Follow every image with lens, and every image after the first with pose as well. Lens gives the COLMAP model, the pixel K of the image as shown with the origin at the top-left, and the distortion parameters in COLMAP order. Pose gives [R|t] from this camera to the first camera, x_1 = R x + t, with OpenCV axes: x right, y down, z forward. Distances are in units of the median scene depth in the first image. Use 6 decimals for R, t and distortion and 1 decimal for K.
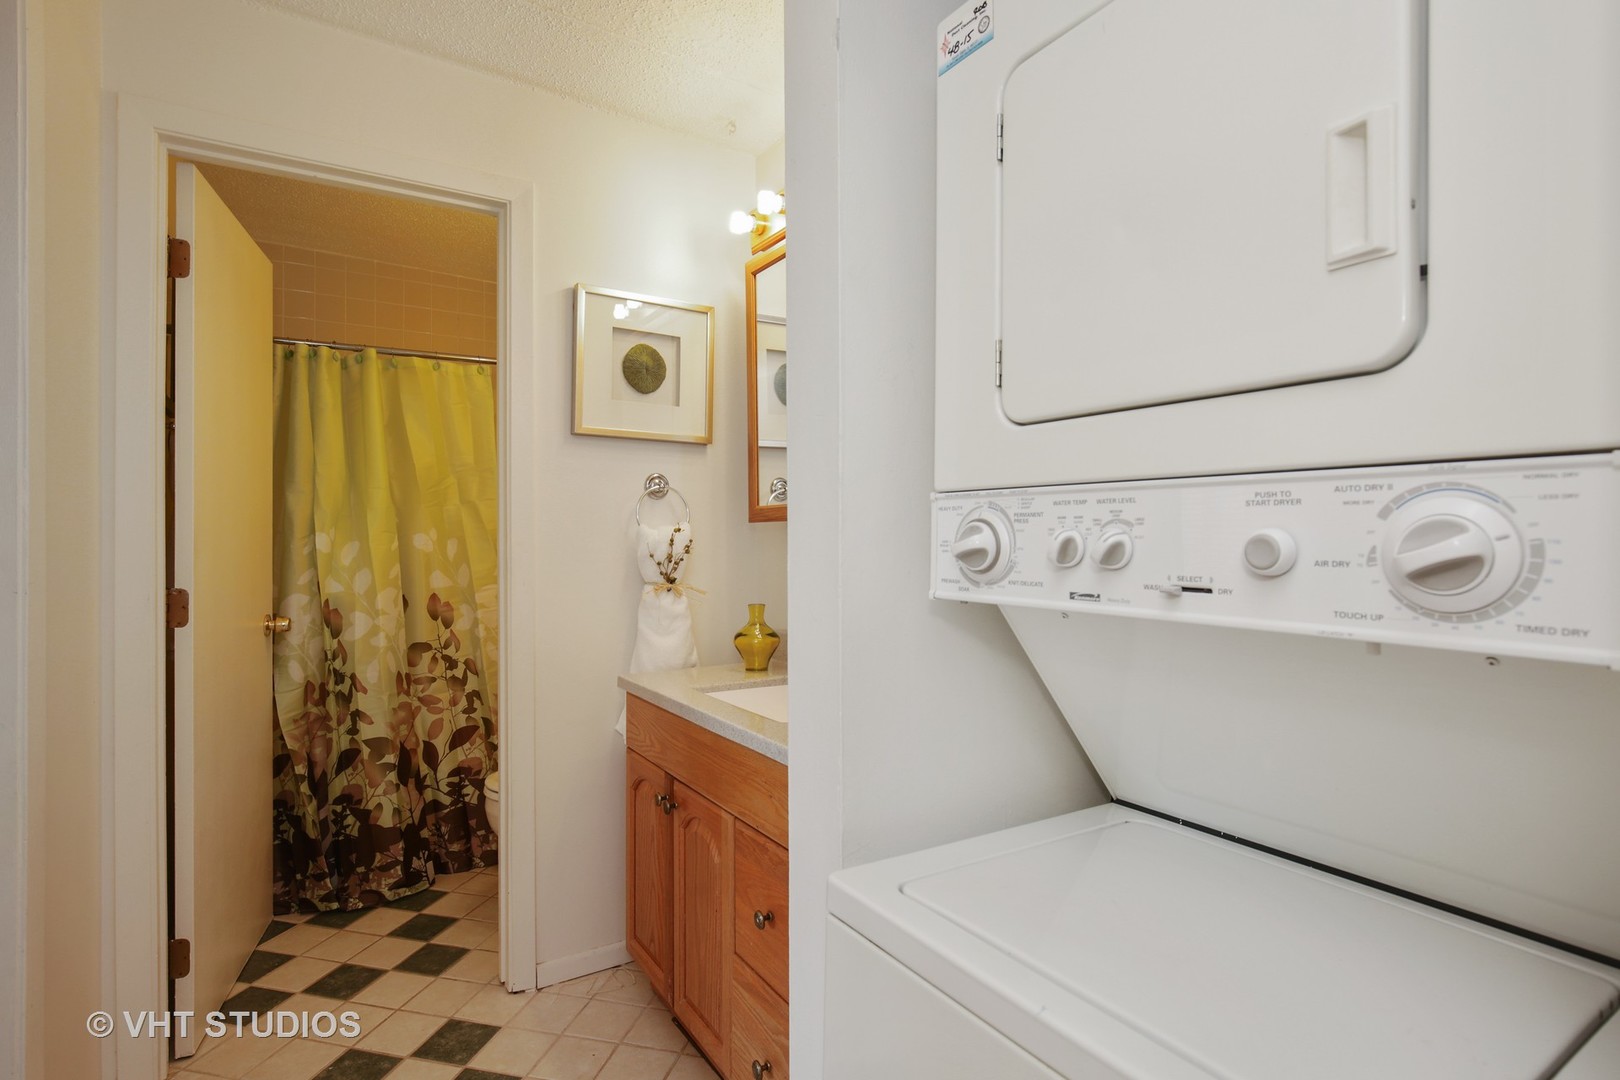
lens RADIAL K [[830.2, 0, 810.0], [0, 830.2, 540.0], [0, 0, 1]] dist [-0.001767, -0.000203]
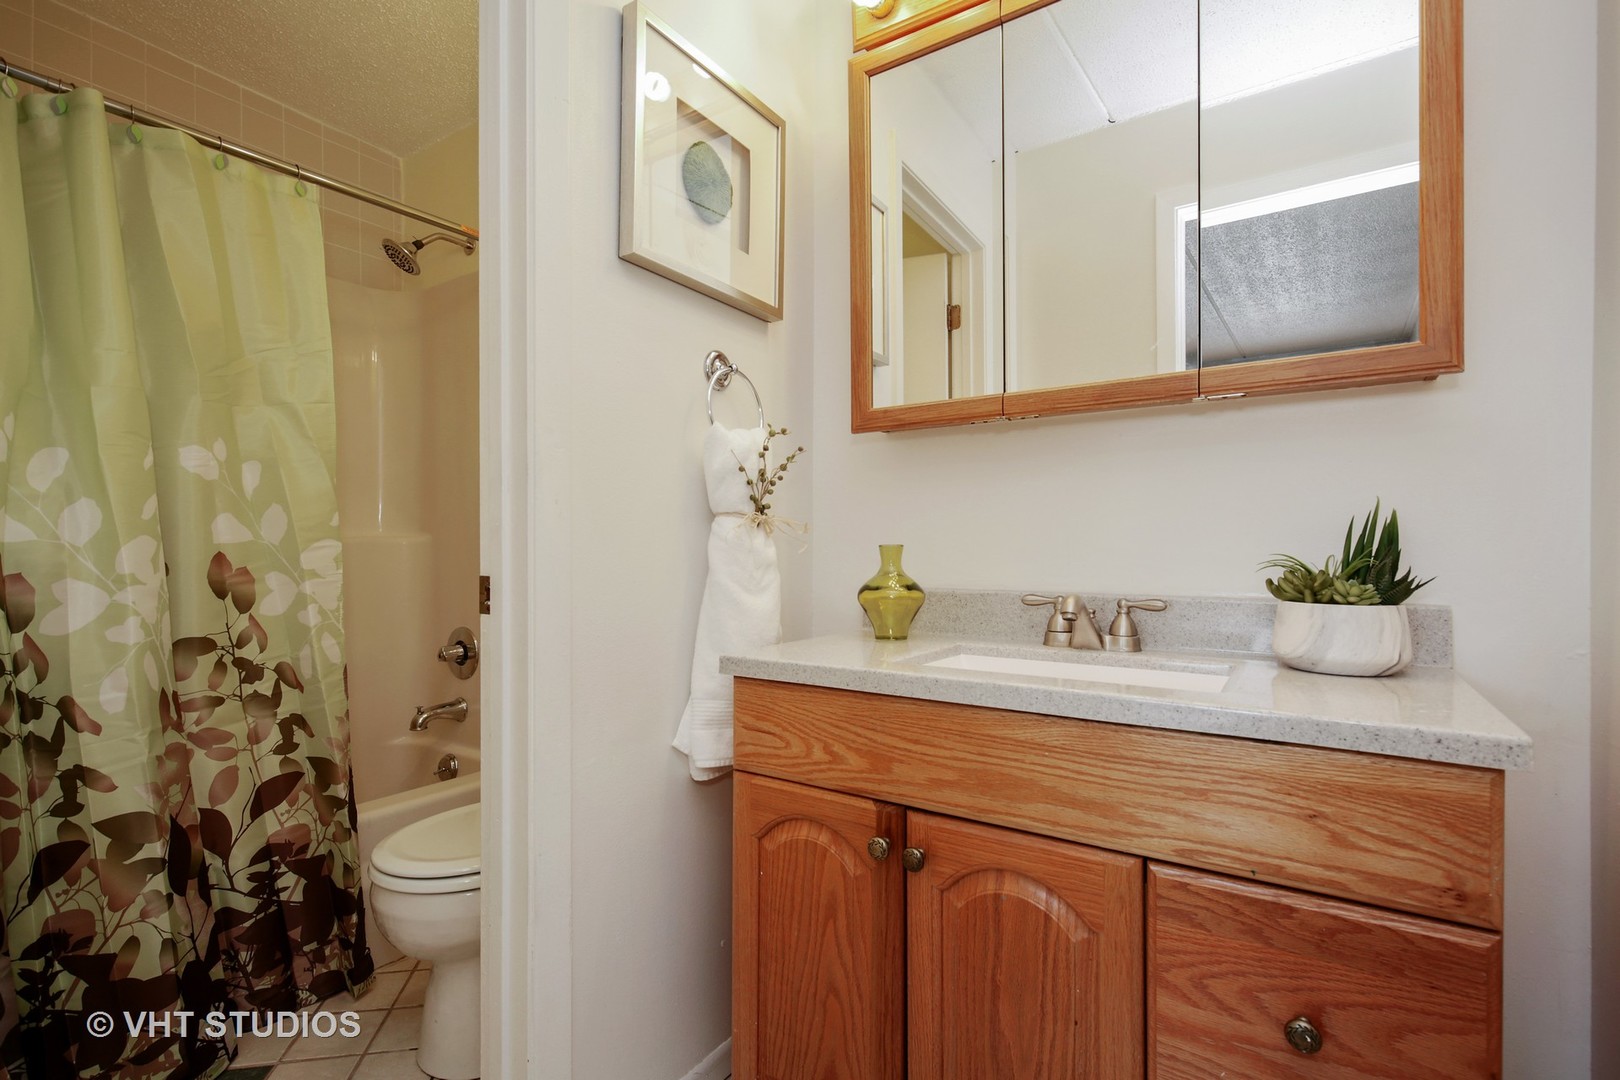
lens RADIAL K [[766.2, 0, 803.1], [0, 766.2, 557.3], [0, 0, 1]] dist [0.001175, -0.000491]
pose [[0.908477, -0.000548, 0.417934, -0.323240], [-0.000313, 0.999998, 0.001992, 0.070237], [-0.417935, -0.001941, 0.908475, 0.362178]]
